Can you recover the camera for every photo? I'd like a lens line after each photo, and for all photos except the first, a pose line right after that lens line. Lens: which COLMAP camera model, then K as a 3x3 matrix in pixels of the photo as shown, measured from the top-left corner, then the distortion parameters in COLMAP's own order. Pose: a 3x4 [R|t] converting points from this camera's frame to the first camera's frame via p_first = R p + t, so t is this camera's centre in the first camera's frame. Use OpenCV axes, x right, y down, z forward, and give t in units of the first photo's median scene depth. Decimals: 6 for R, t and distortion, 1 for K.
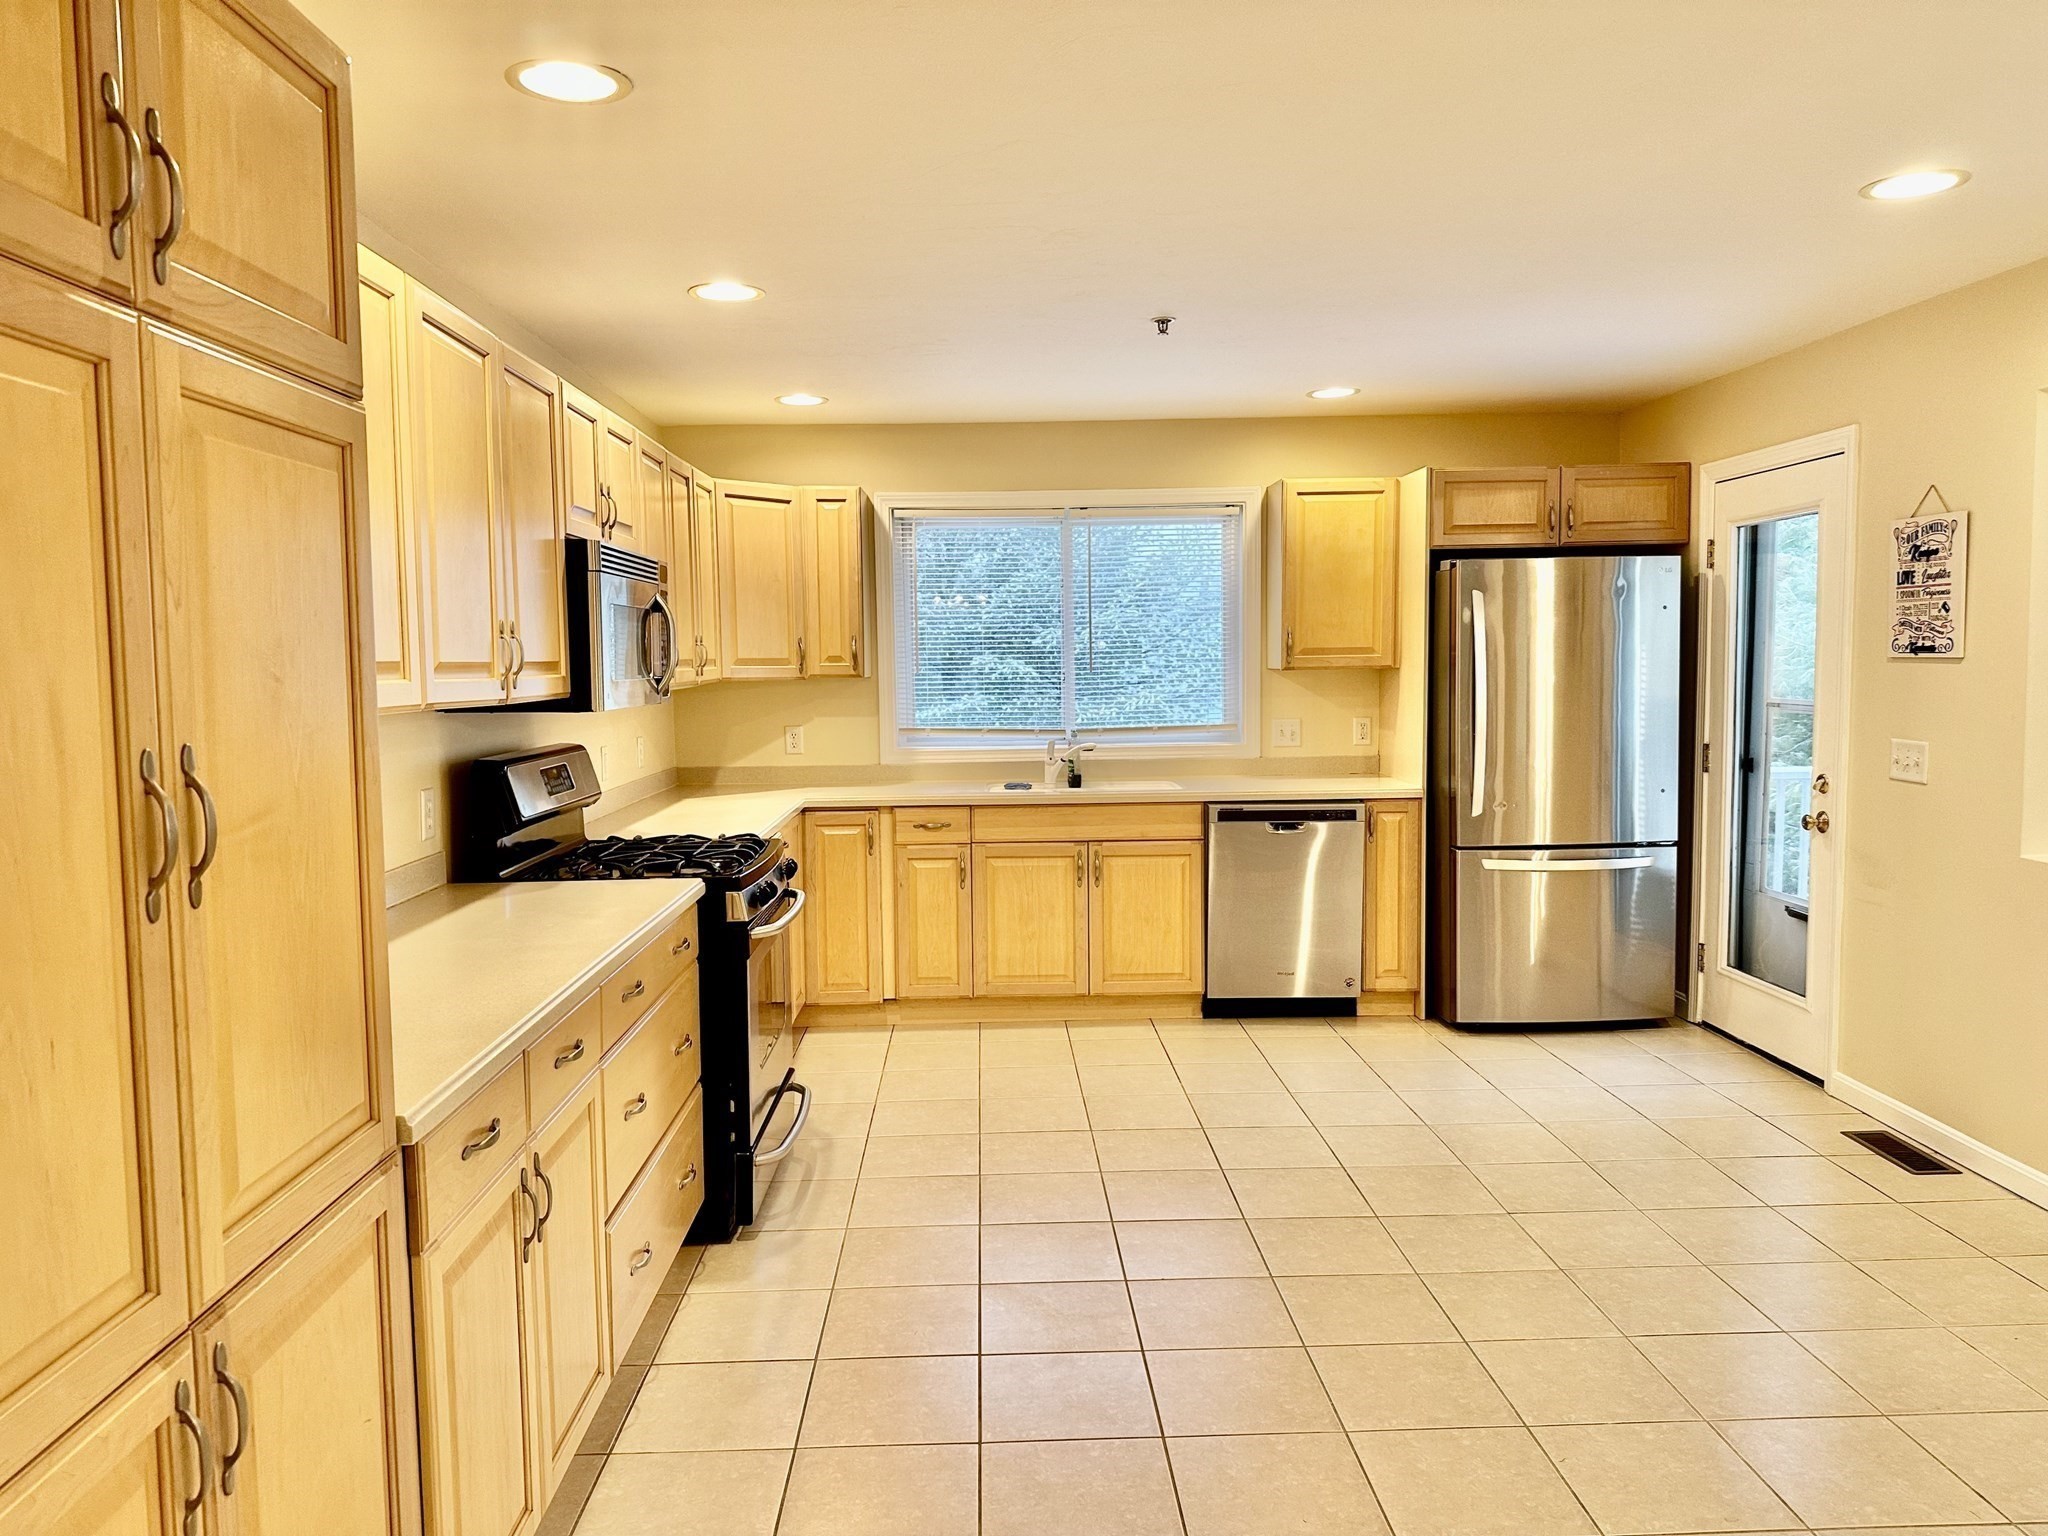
lens RADIAL K [[1439.7, 0, 1012.9], [0, 1439.7, 777.9], [0, 0, 1]] dist [0.136460, -0.194857]
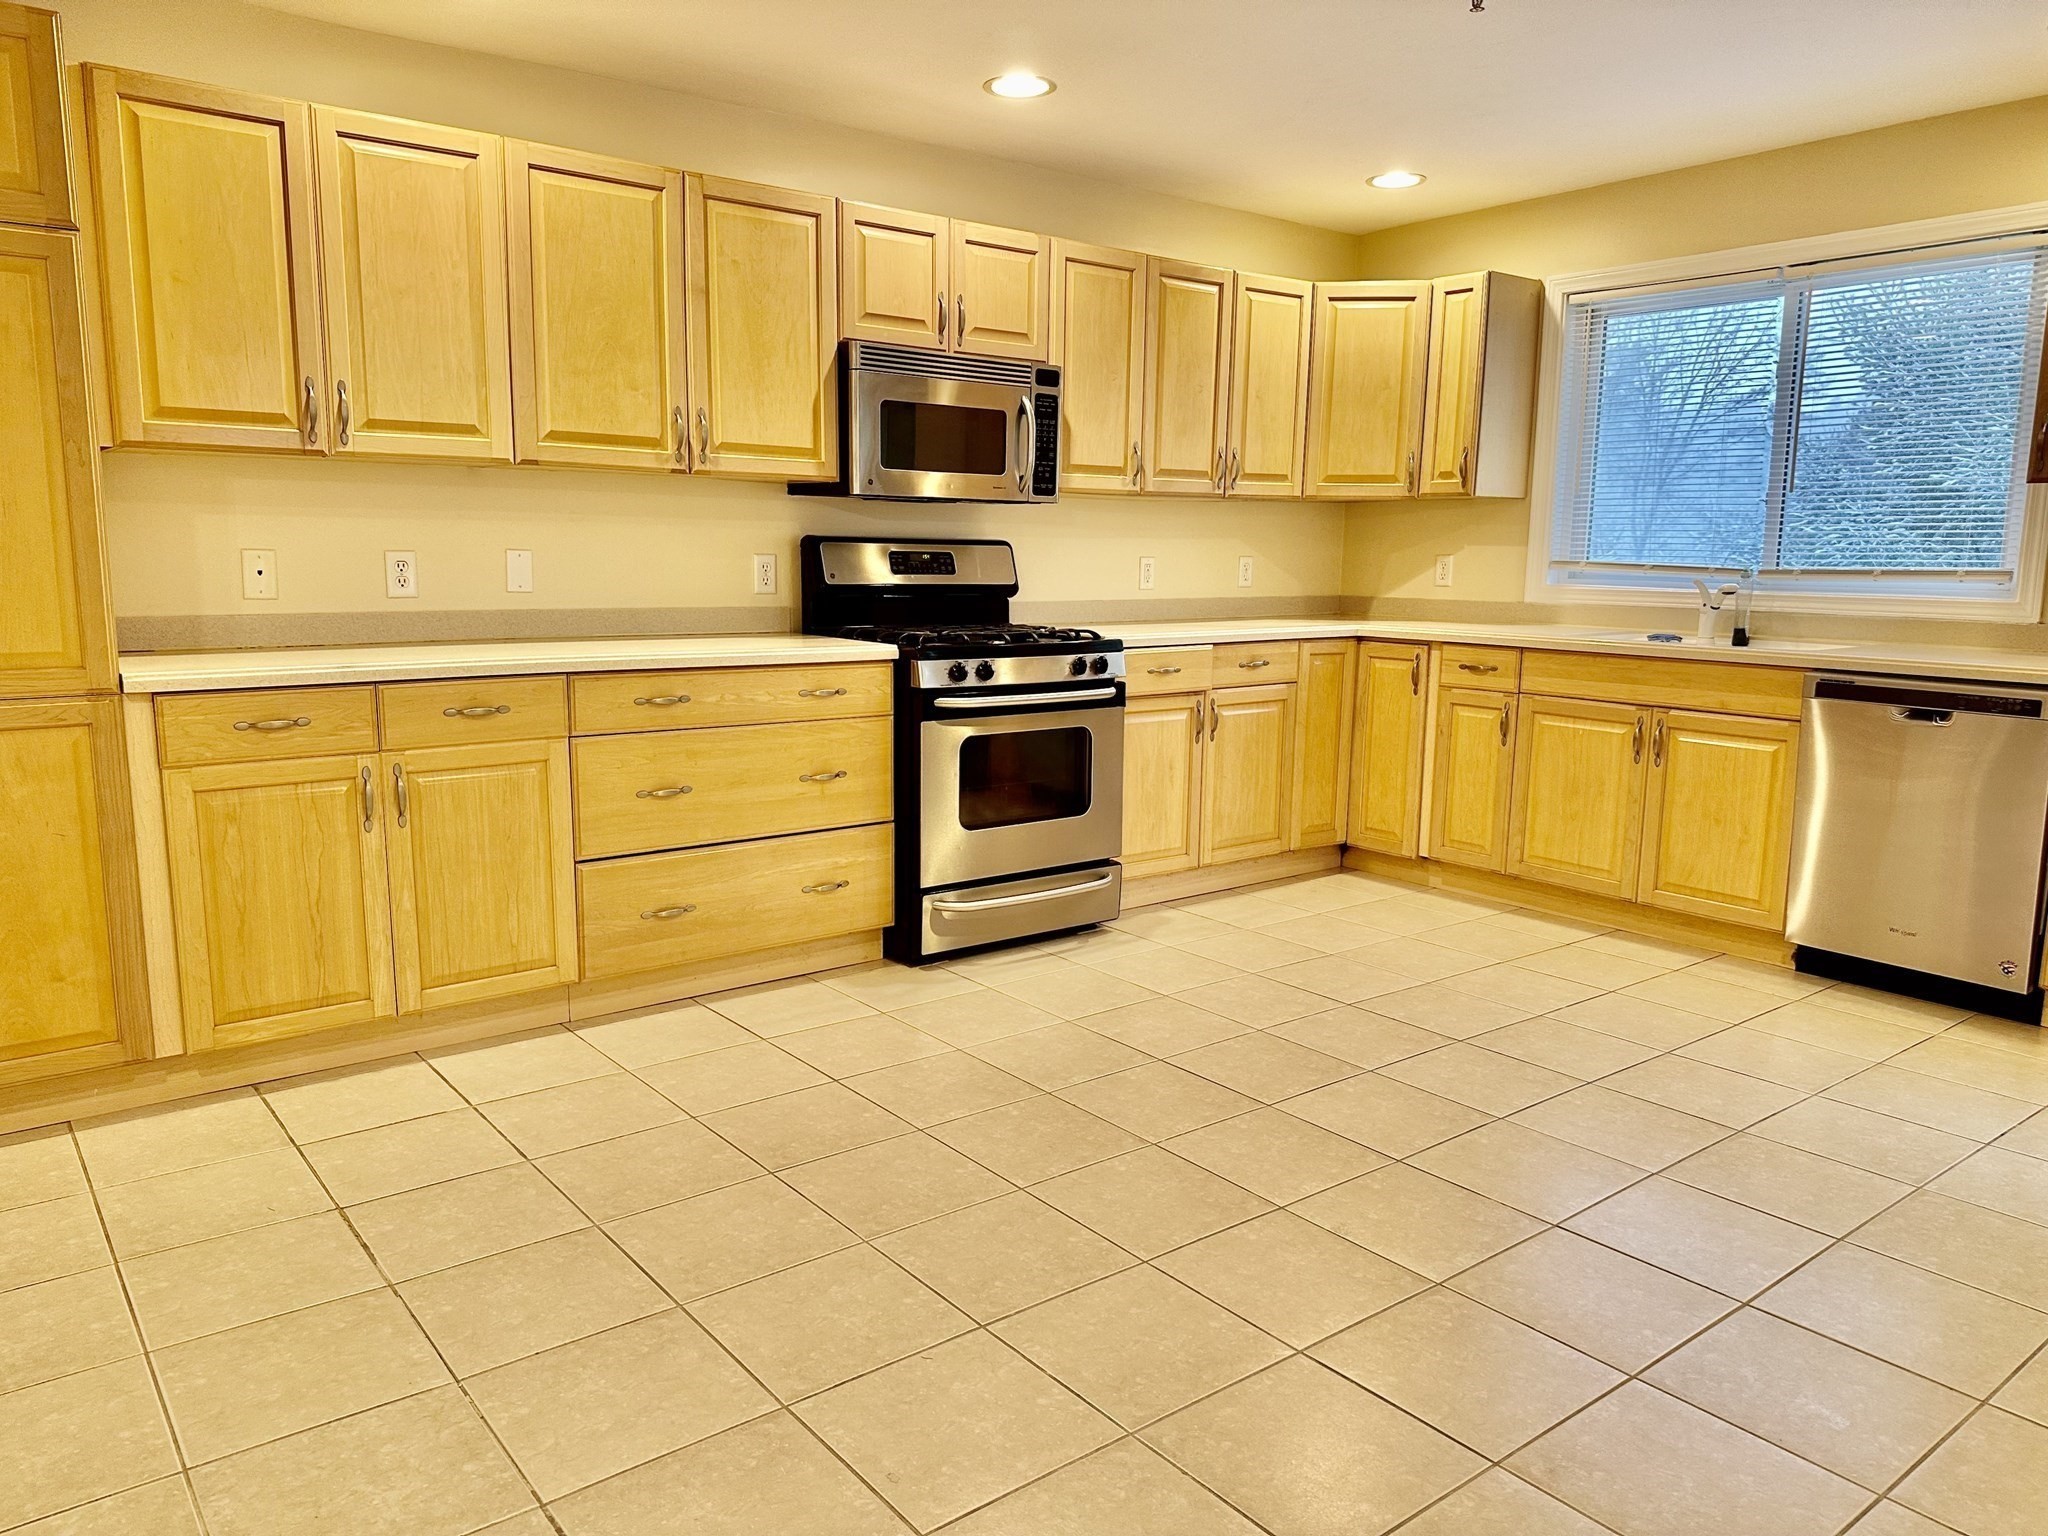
lens RADIAL K [[1439.7, 0, 1012.9], [0, 1439.7, 777.9], [0, 0, 1]] dist [0.136460, -0.194857]
pose [[0.598805, 0.152129, -0.786314, 0.469718], [-0.090570, 0.988359, 0.122247, 0.016796], [0.795757, -0.001986, 0.605612, 0.249144]]
